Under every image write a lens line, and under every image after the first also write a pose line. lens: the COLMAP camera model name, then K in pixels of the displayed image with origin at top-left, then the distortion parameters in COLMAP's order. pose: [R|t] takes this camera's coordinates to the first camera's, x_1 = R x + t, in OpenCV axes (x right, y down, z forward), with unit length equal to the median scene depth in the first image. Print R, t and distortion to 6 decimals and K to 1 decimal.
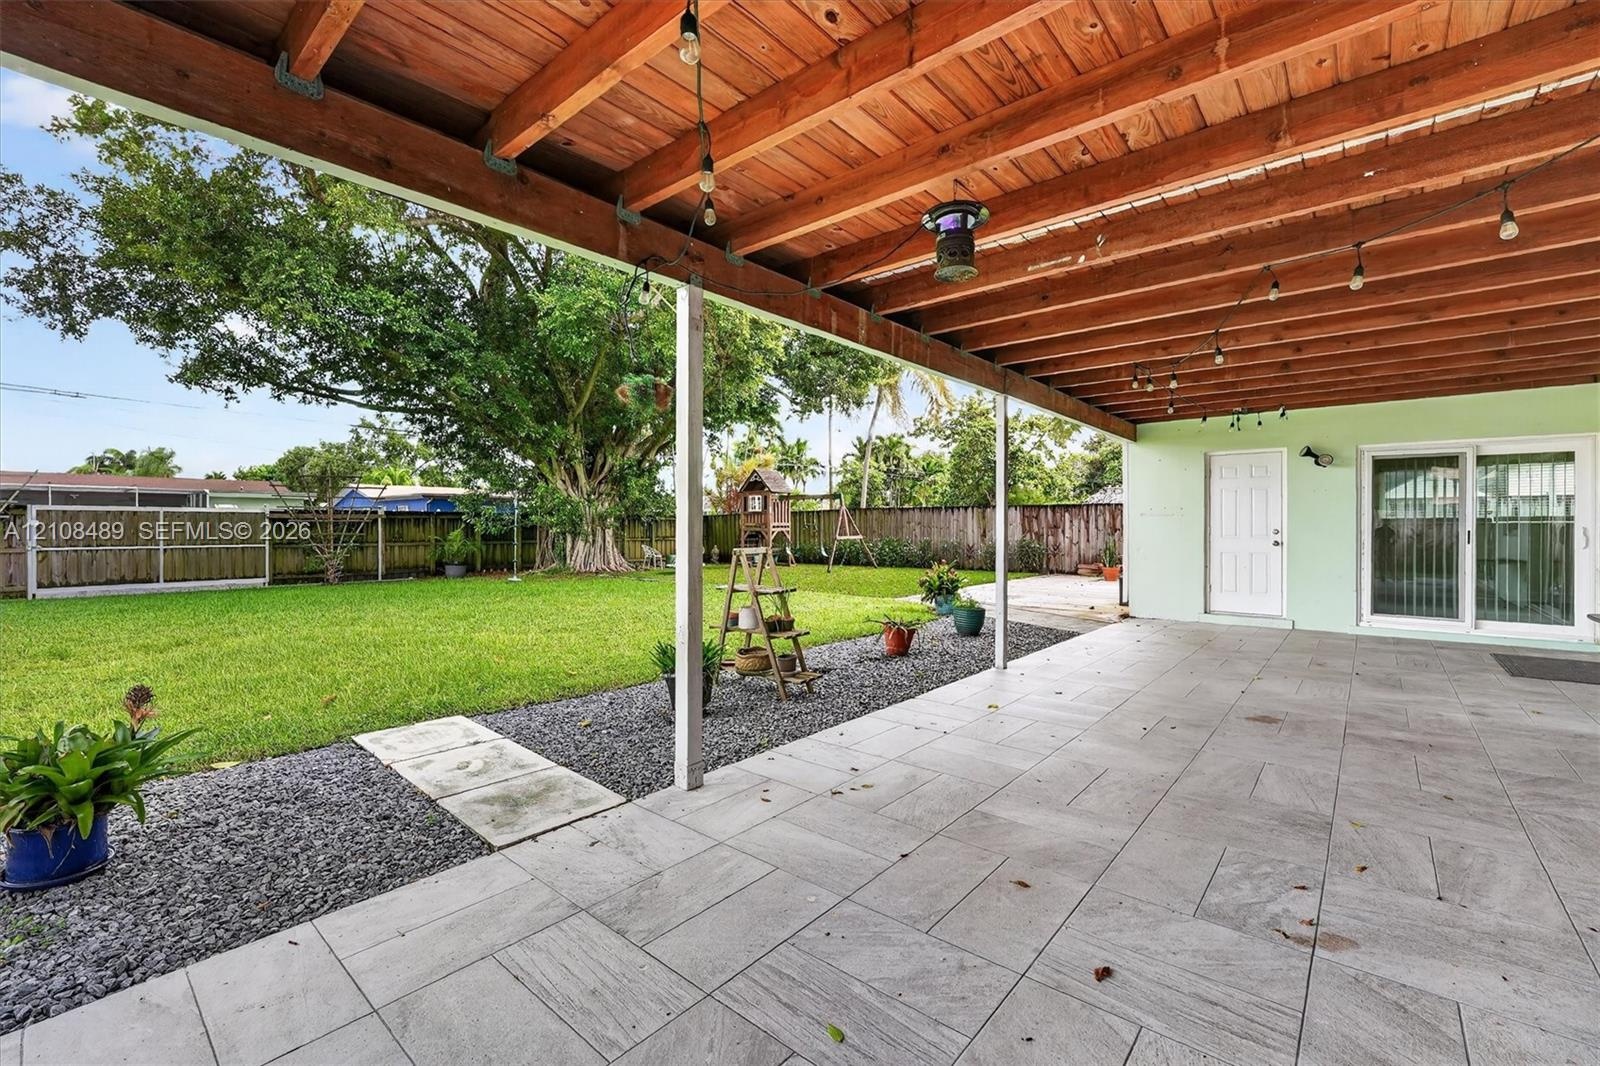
lens RADIAL K [[664.5, 0, 876.7], [0, 664.5, 527.4], [0, 0, 1]] dist [-0.008518, 0.000128]
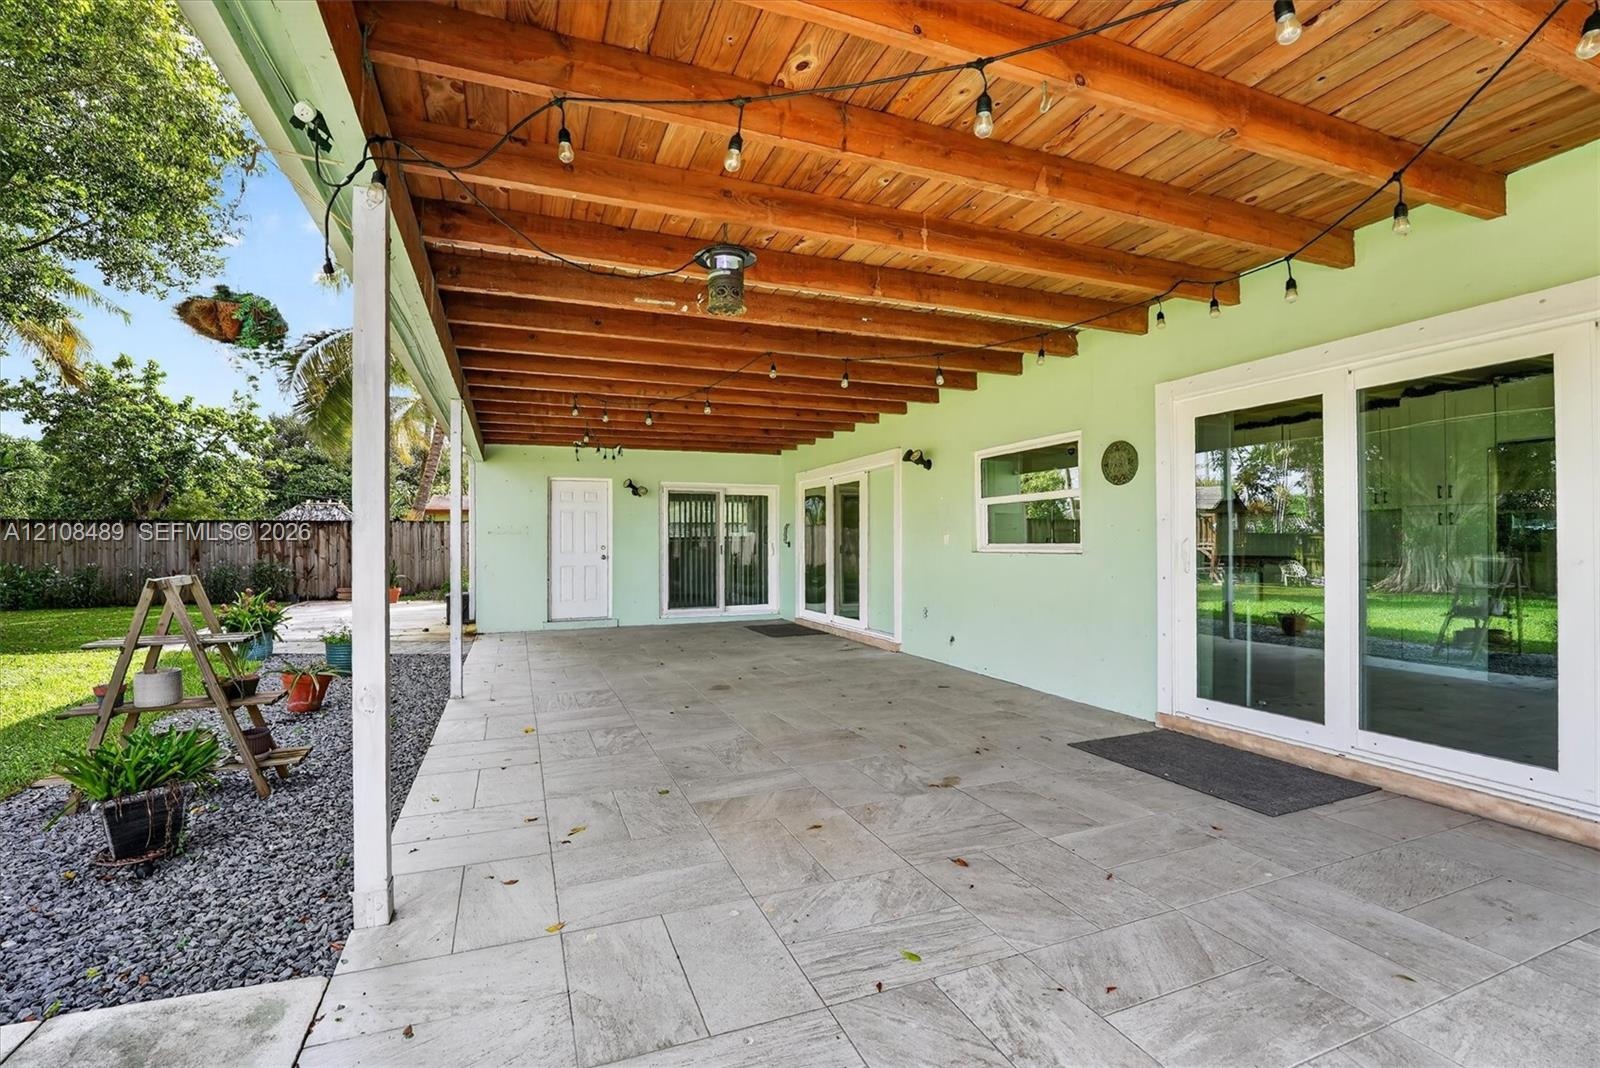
lens RADIAL K [[625.4, 0, 807.0], [0, 625.4, 542.4], [0, 0, 1]] dist [-0.019194, 0.002260]
pose [[0.546004, -0.002799, 0.837778, -0.457561], [0.007796, 0.999968, -0.001740, 0.004793], [-0.837746, 0.007482, 0.546009, 0.223596]]
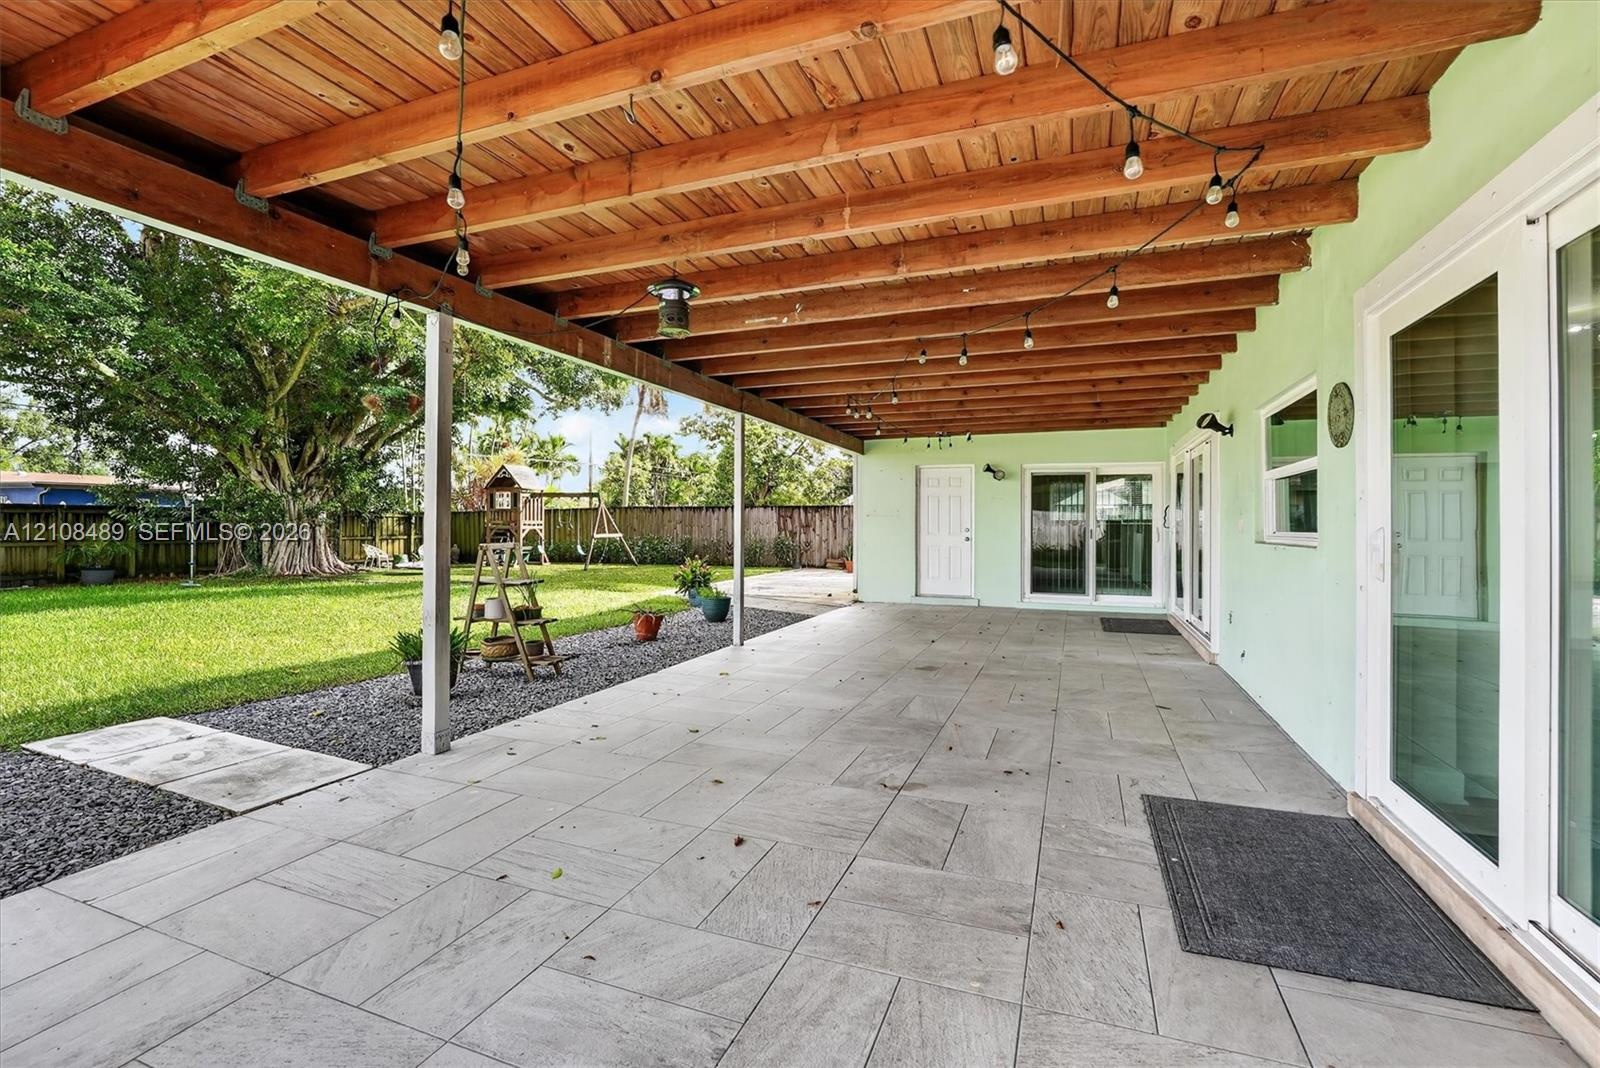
lens RADIAL K [[625.4, 0, 861.1], [0, 625.4, 522.9], [0, 0, 1]] dist [-0.019194, 0.002260]
pose [[0.942461, 0.004430, 0.334287, 0.037930], [-0.002558, 0.999978, -0.006041, 0.002219], [-0.334307, 0.004838, 0.942452, -0.196796]]
